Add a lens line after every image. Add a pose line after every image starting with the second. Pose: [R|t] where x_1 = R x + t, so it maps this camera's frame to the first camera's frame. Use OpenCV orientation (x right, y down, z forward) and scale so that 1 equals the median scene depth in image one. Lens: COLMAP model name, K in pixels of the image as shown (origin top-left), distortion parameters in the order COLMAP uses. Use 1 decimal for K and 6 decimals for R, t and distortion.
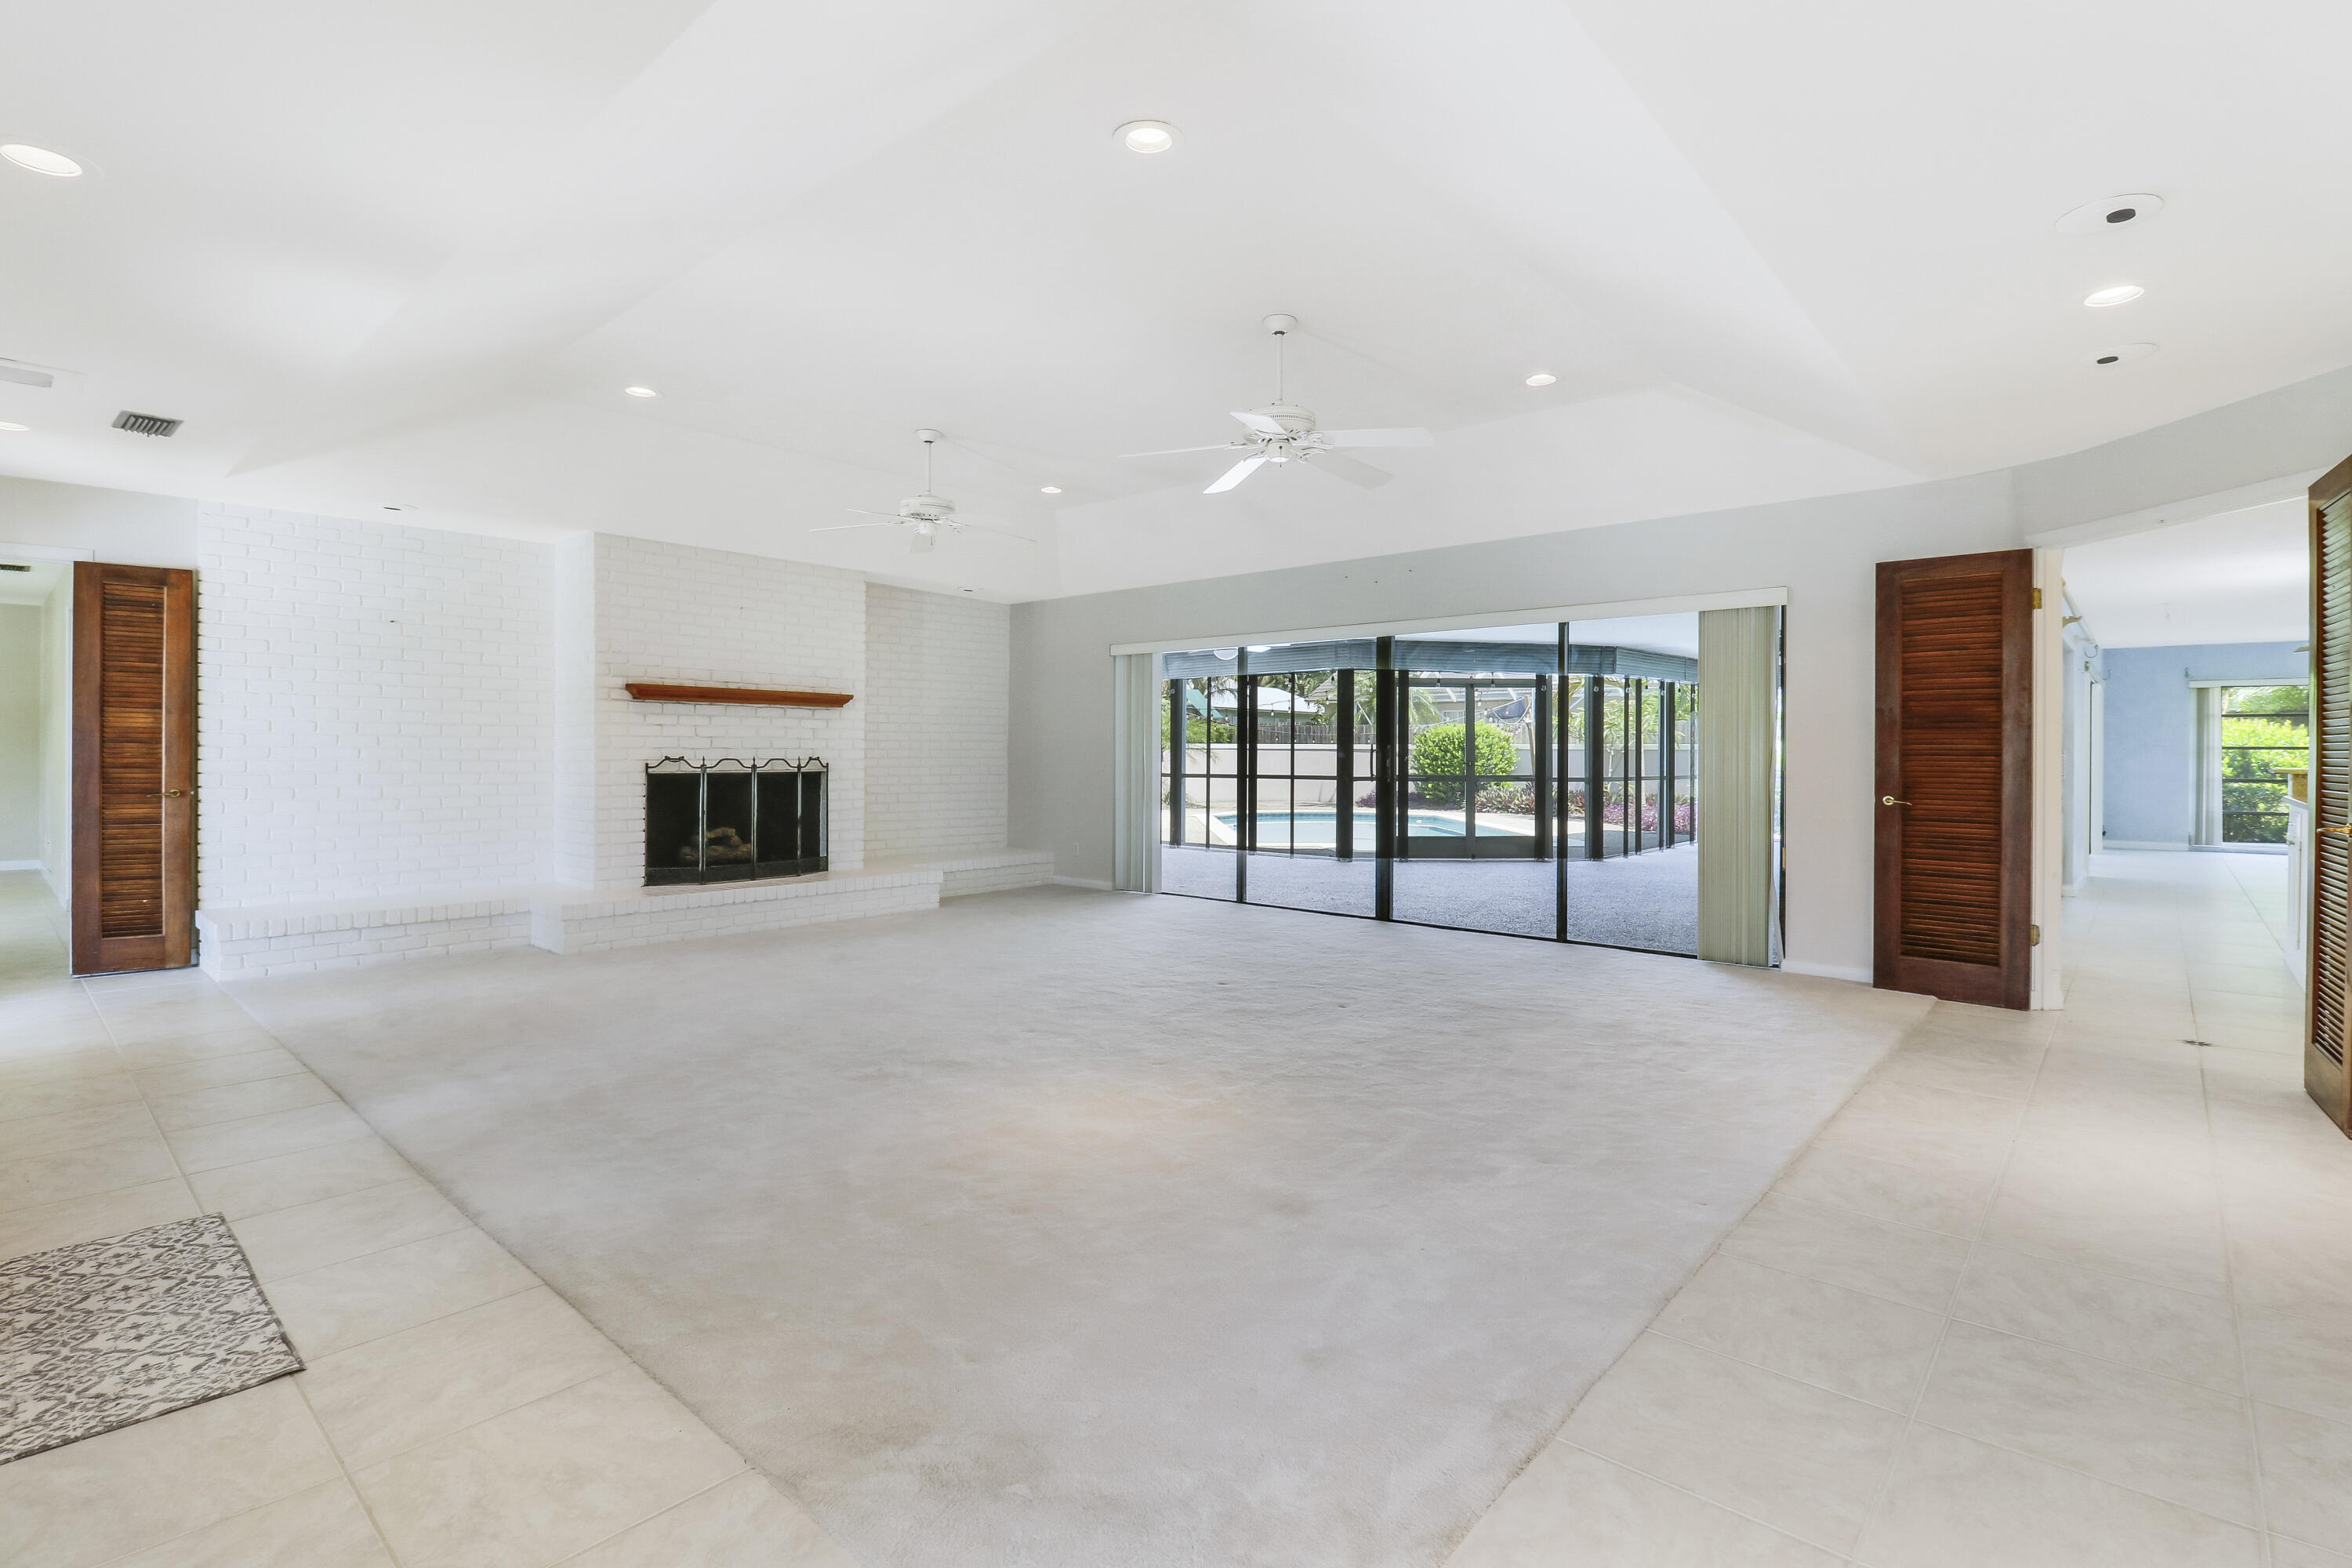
lens RADIAL K [[1112.4, 0, 1188.1], [0, 1112.4, 742.8], [0, 0, 1]] dist [-0.002970, -0.009904]
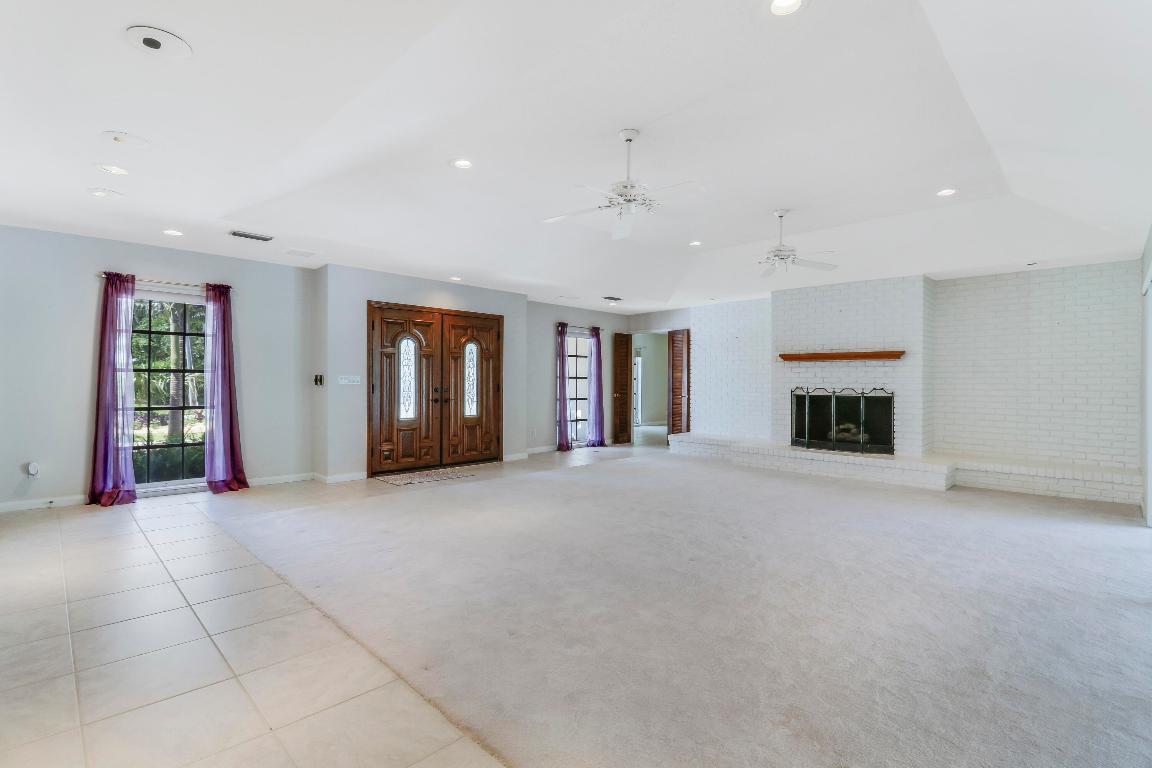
lens RADIAL K [[544.8, 0, 581.2], [0, 544.8, 374.9], [0, 0, 1]] dist [-0.002970, -0.009904]
pose [[-0.066981, -0.017005, -0.997609, 0.545487], [0.000690, 0.999854, -0.017089, 0.006297], [0.997754, -0.001833, -0.066960, 0.578691]]
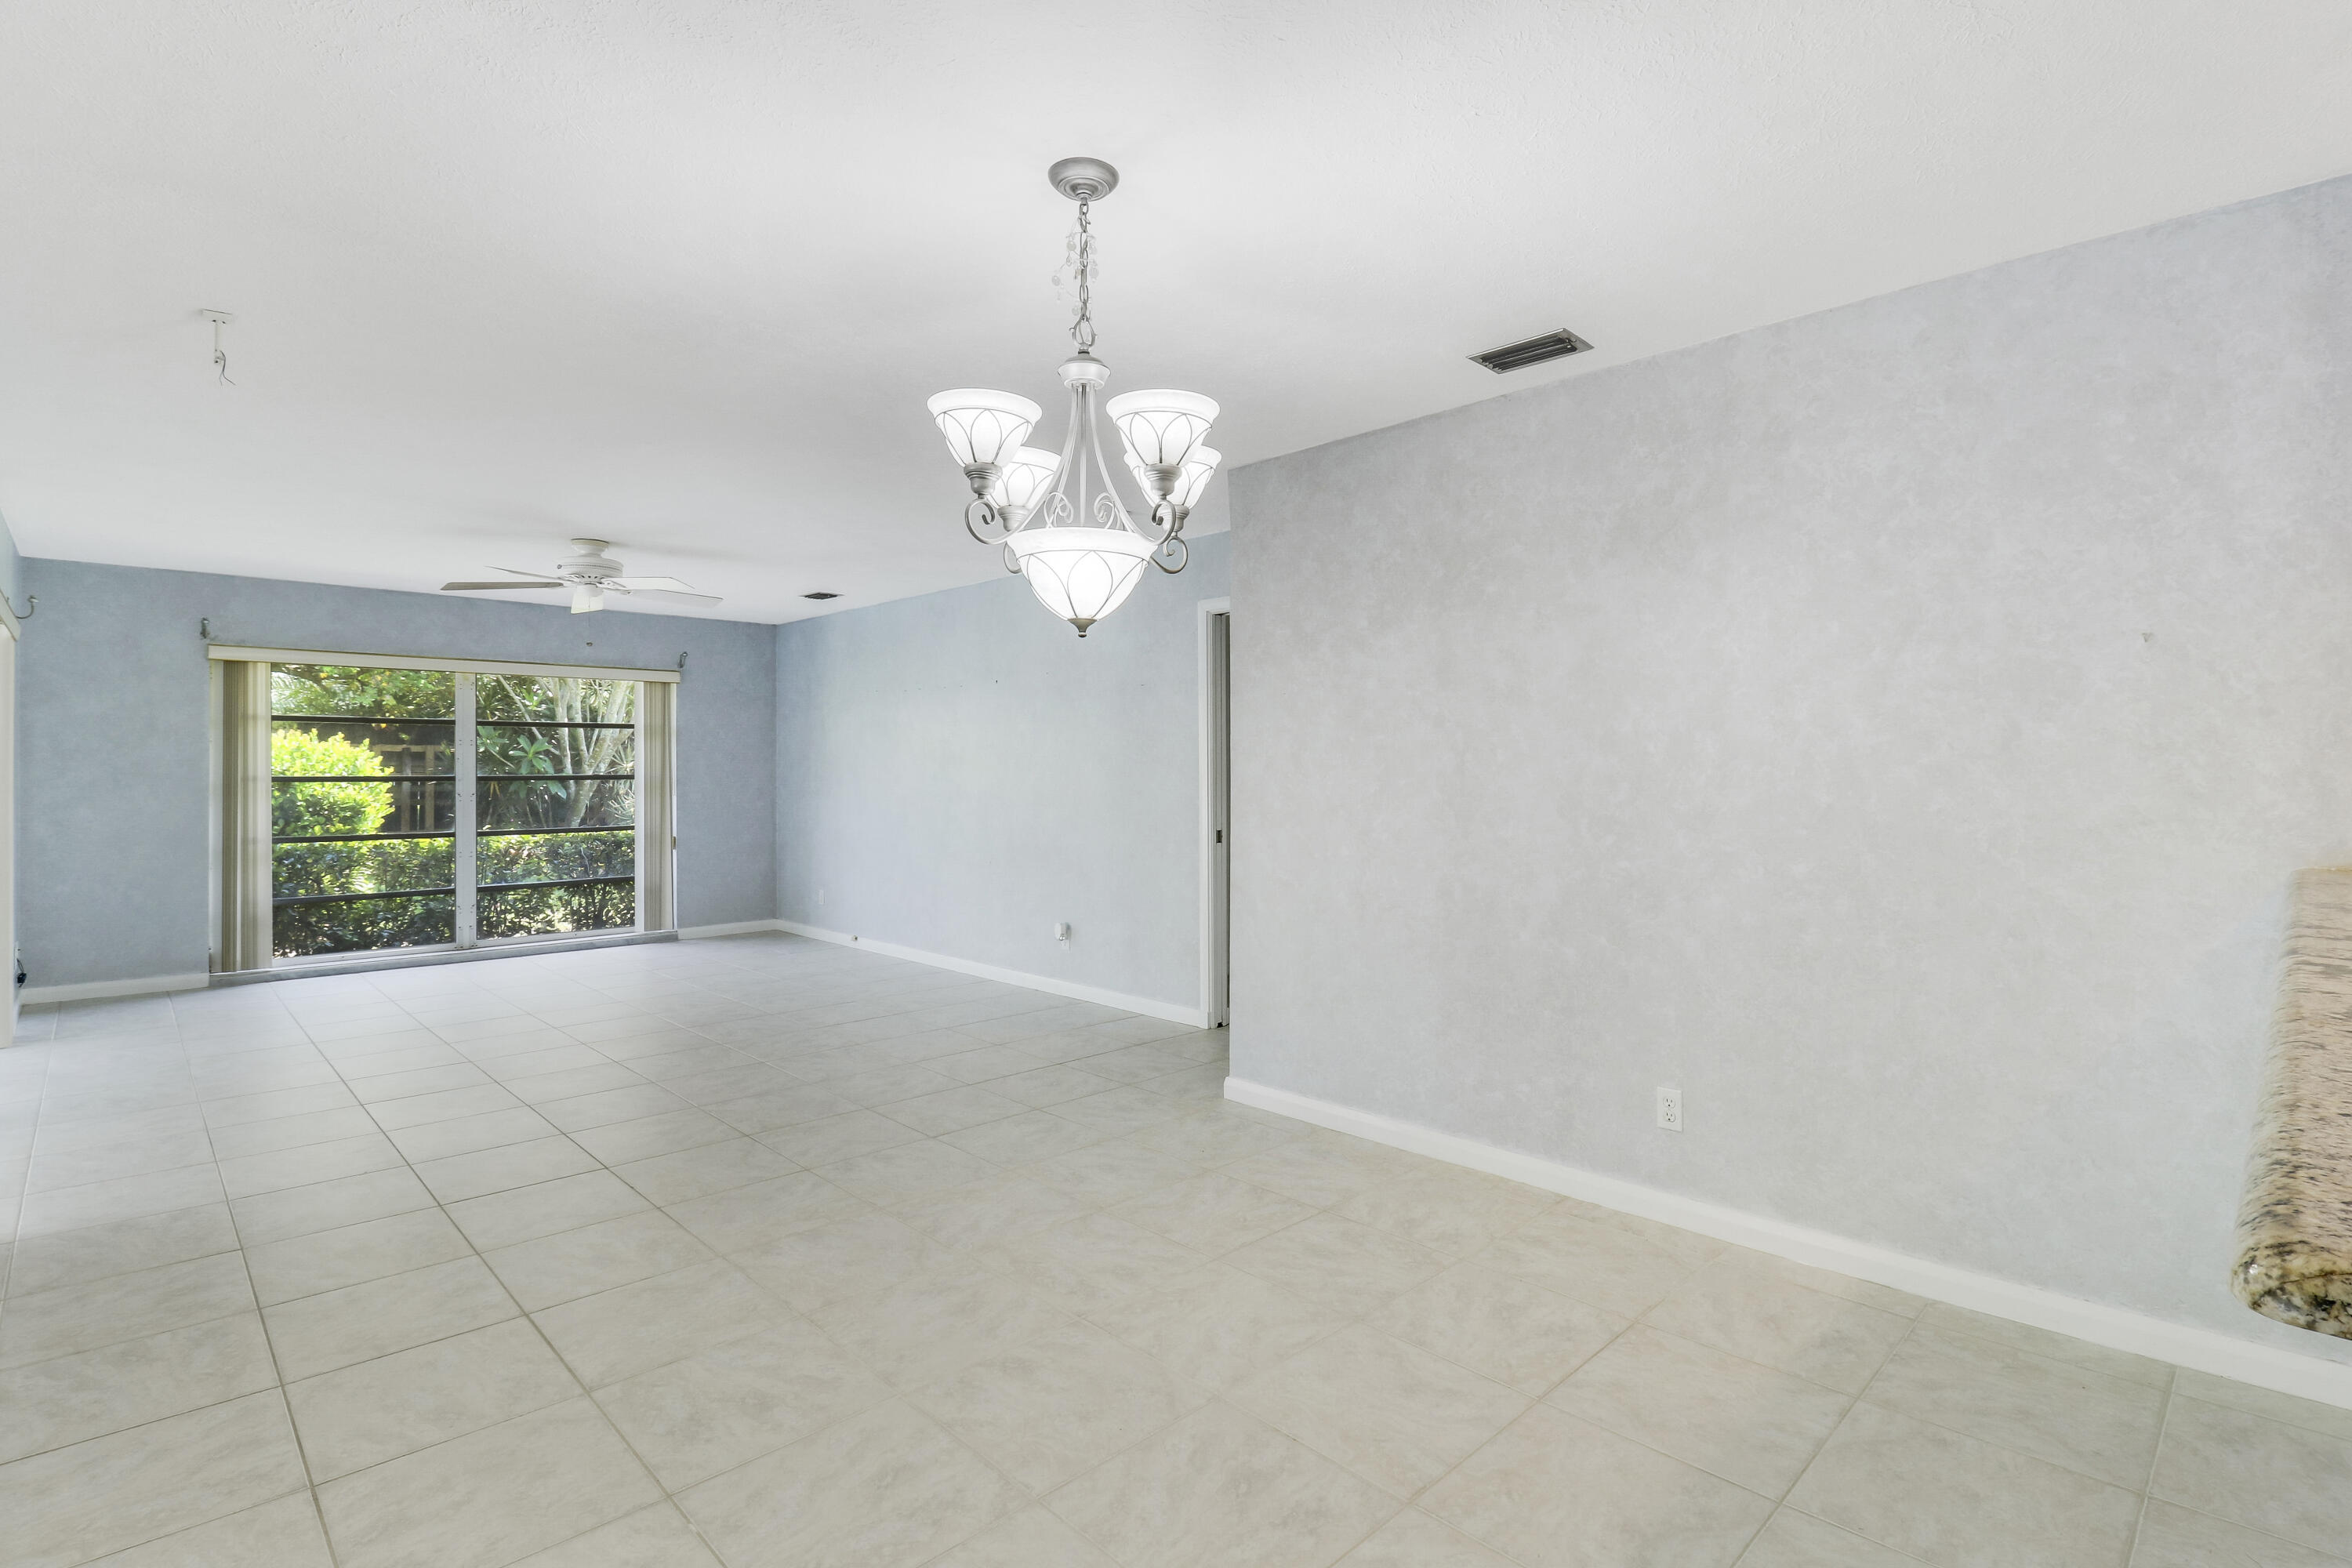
lens RADIAL K [[1112.4, 0, 1198.8], [0, 1112.4, 776.4], [0, 0, 1]] dist [-0.002970, -0.009904]
pose [[0.066342, -0.008270, 0.997763, 0.758999], [-0.004667, 0.999952, 0.008598, -0.006337], [-0.997786, -0.005227, 0.066300, 0.896919]]
